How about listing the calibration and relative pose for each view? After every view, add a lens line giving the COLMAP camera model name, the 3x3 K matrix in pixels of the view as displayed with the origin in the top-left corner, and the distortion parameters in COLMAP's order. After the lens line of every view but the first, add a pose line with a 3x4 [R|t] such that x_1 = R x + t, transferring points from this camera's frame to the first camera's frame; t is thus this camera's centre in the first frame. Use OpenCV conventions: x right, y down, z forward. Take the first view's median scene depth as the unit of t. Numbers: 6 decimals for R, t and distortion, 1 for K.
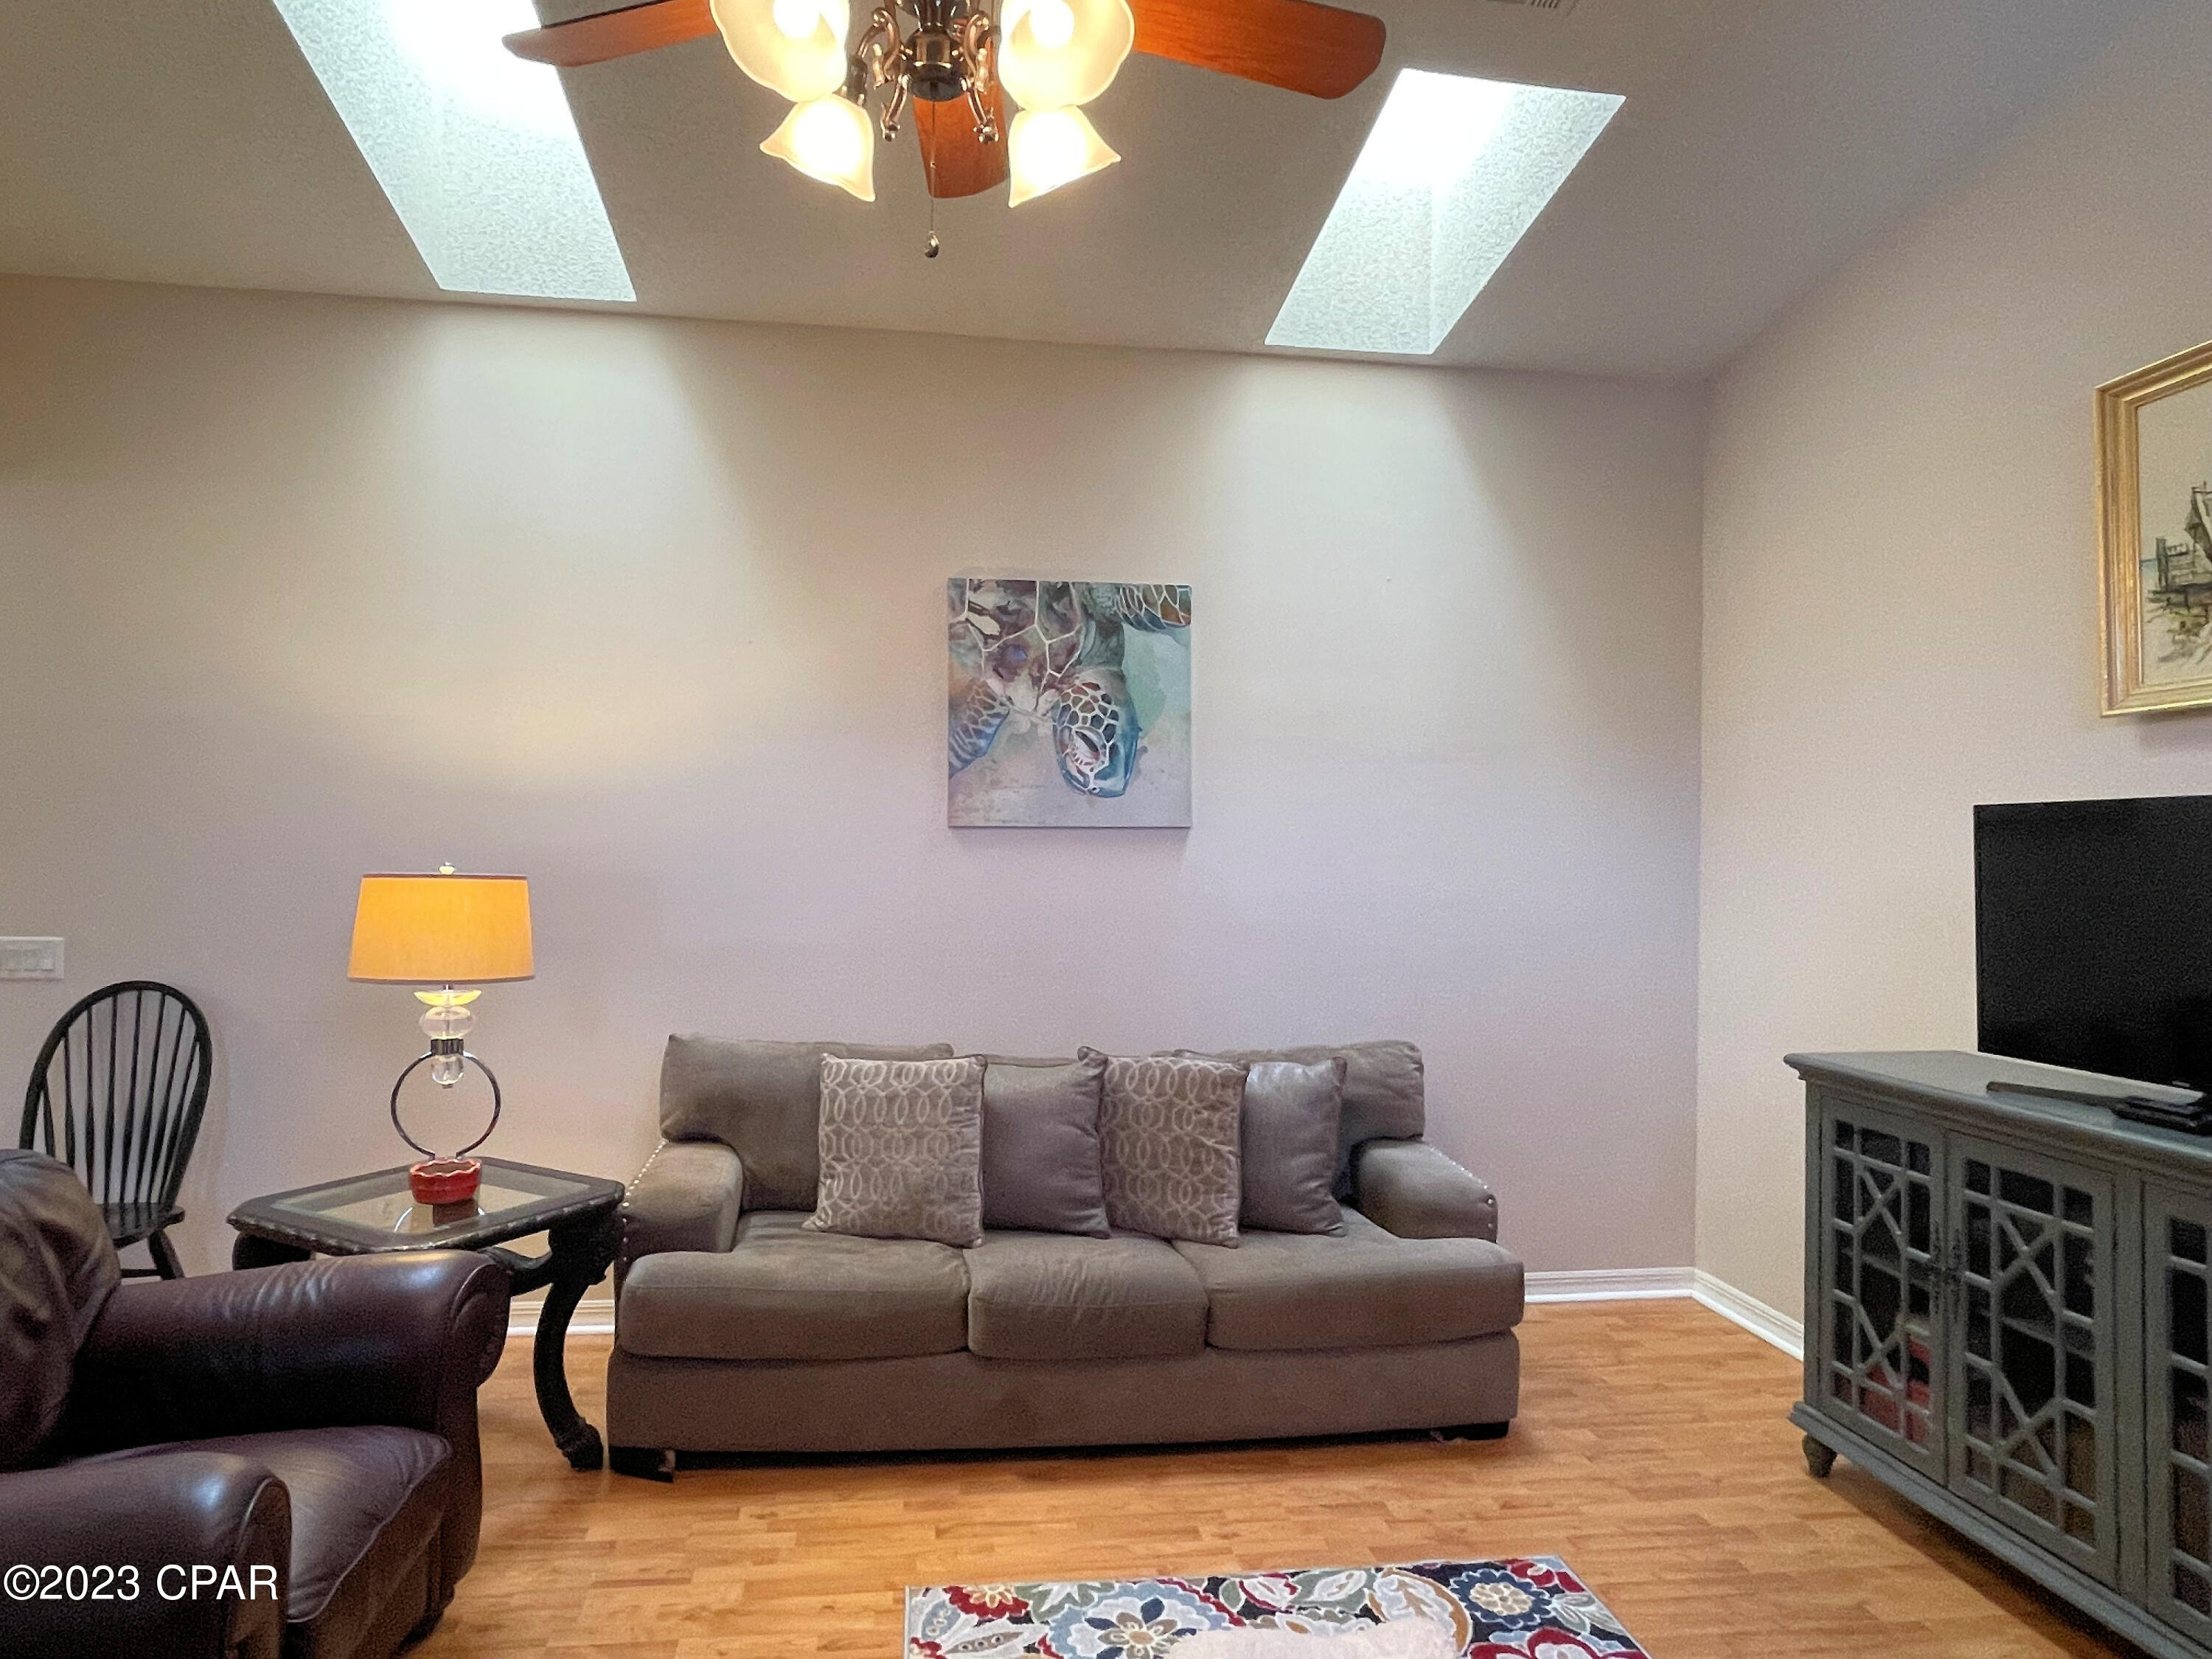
lens RADIAL K [[1343.8, 0, 1092.5], [0, 1343.8, 837.5], [0, 0, 1]] dist [0.000999, -0.005089]
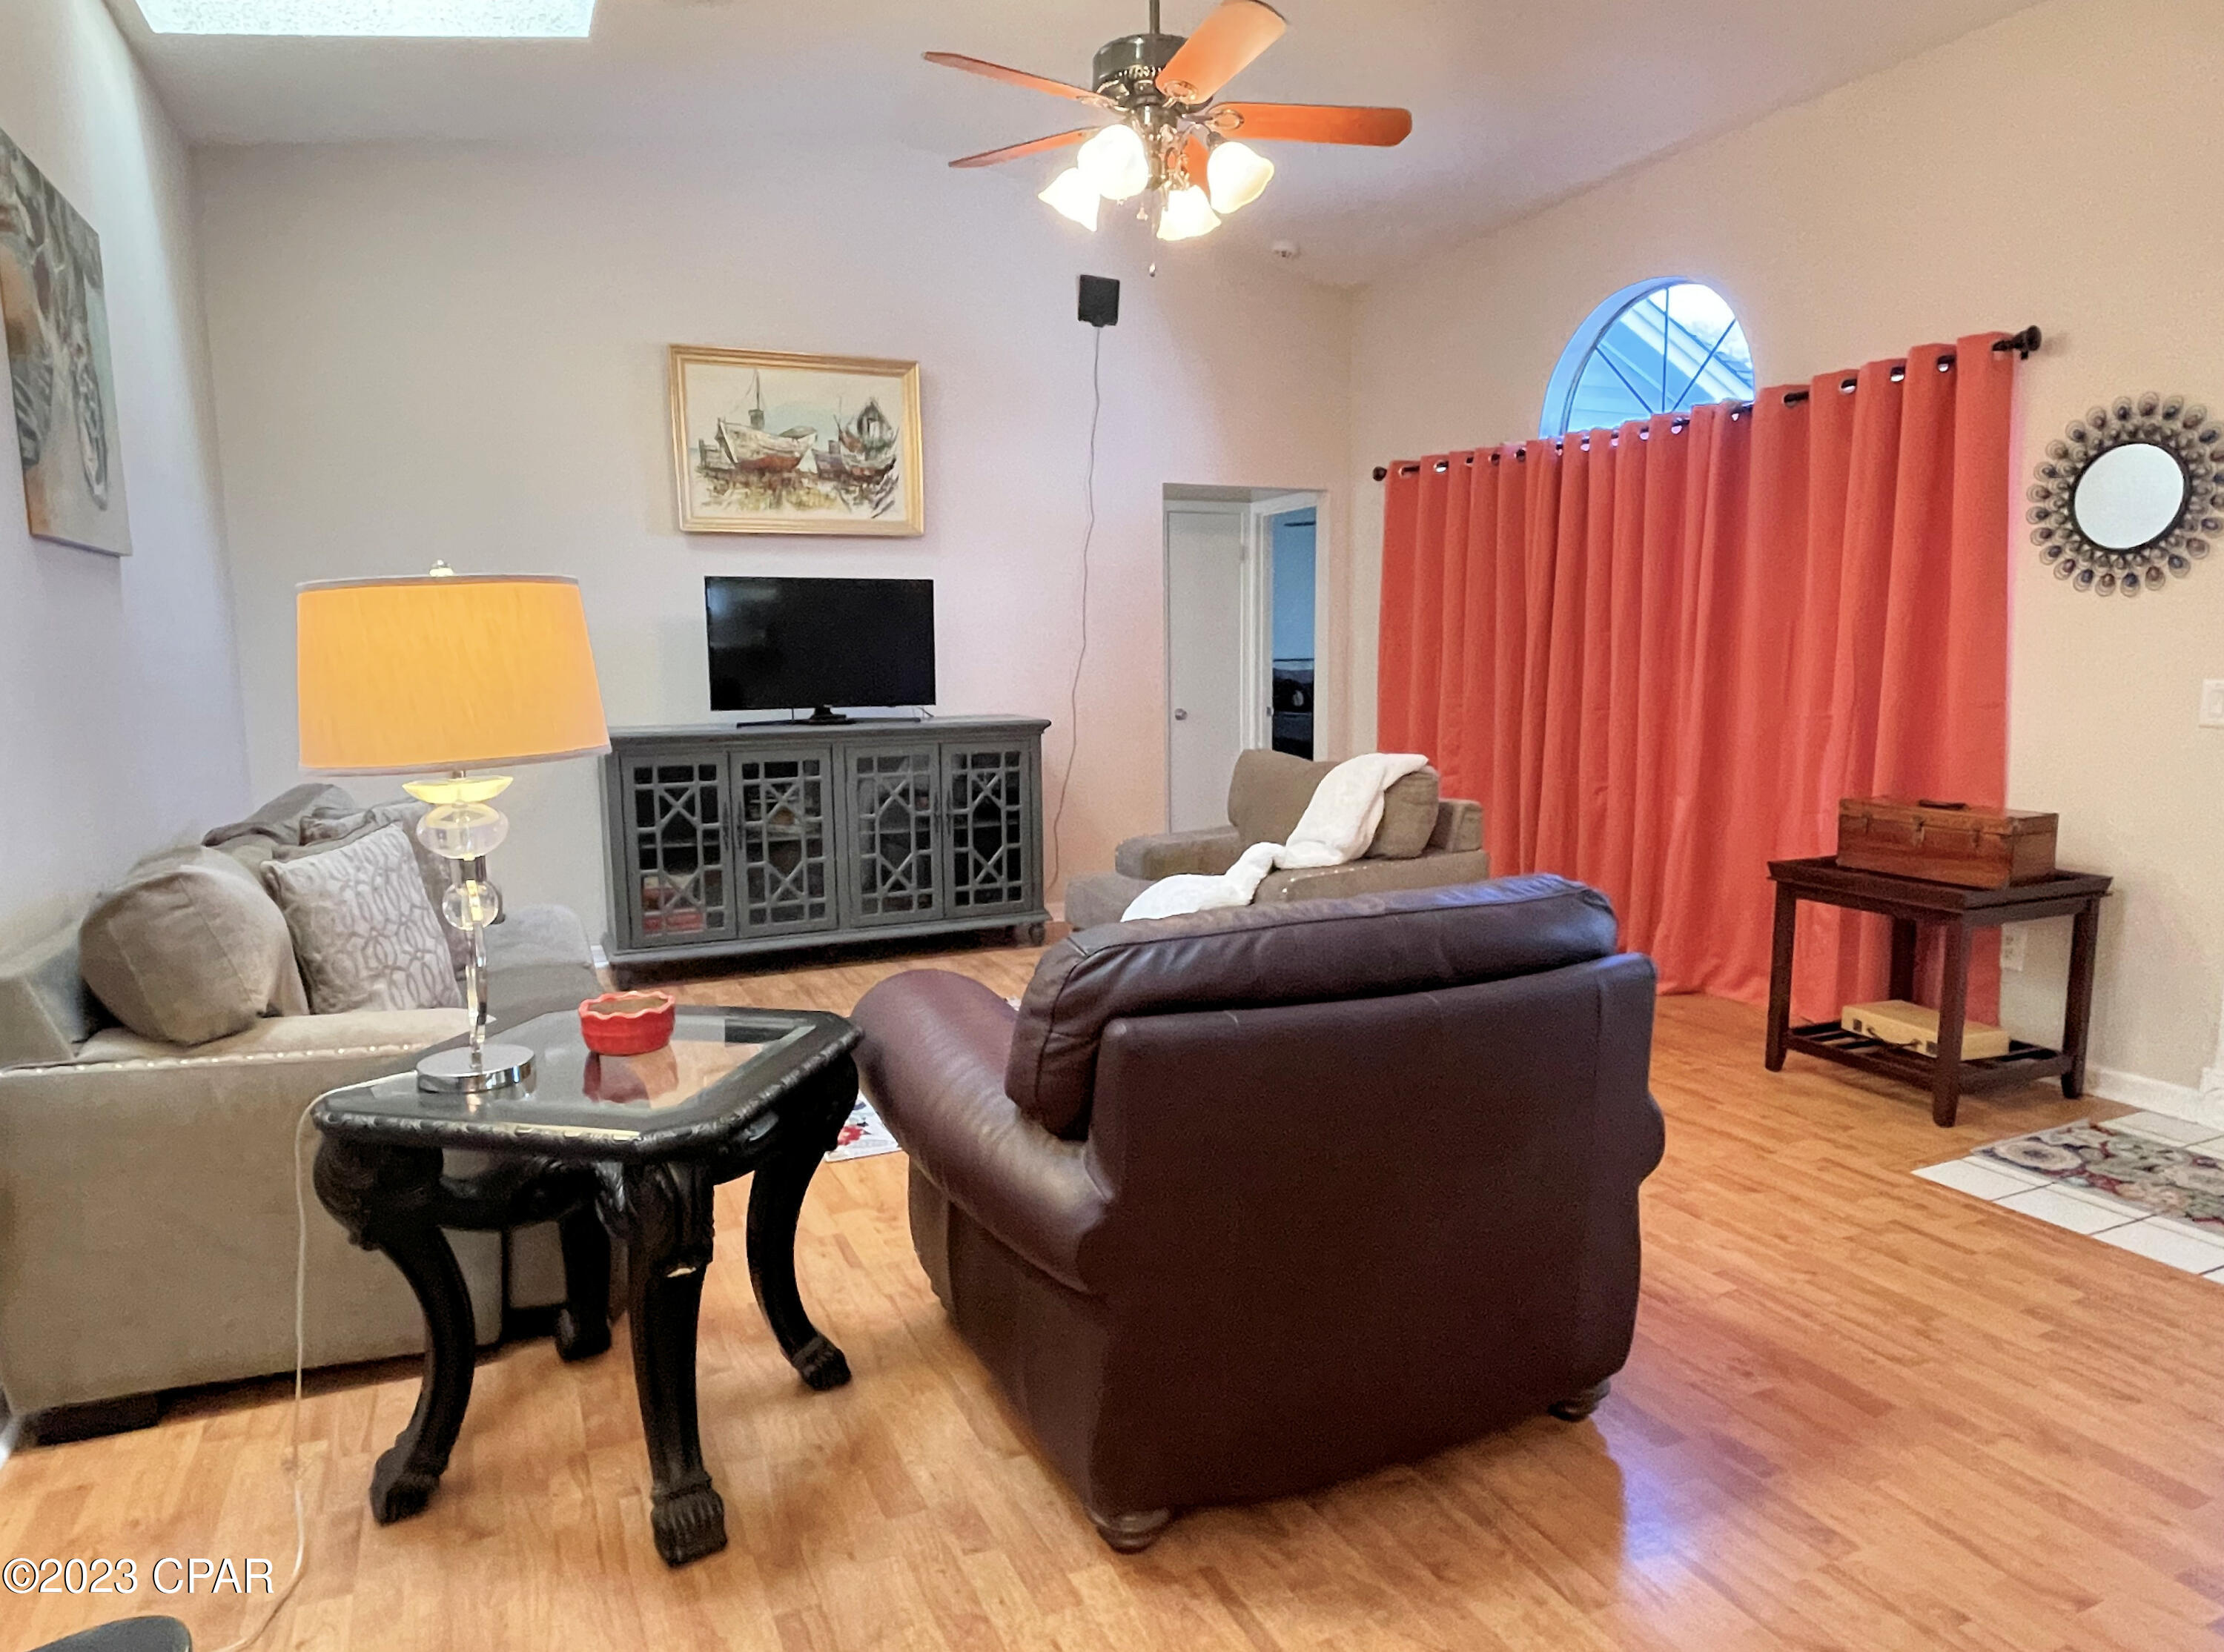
lens RADIAL K [[1332.4, 0, 1095.9], [0, 1332.4, 815.2], [0, 0, 1]] dist [-0.002769, -0.000132]
pose [[-0.292042, -0.128431, 0.947743, -1.264217], [-0.010934, 0.991326, 0.130968, 0.055997], [-0.956343, 0.027886, -0.290914, 1.042175]]
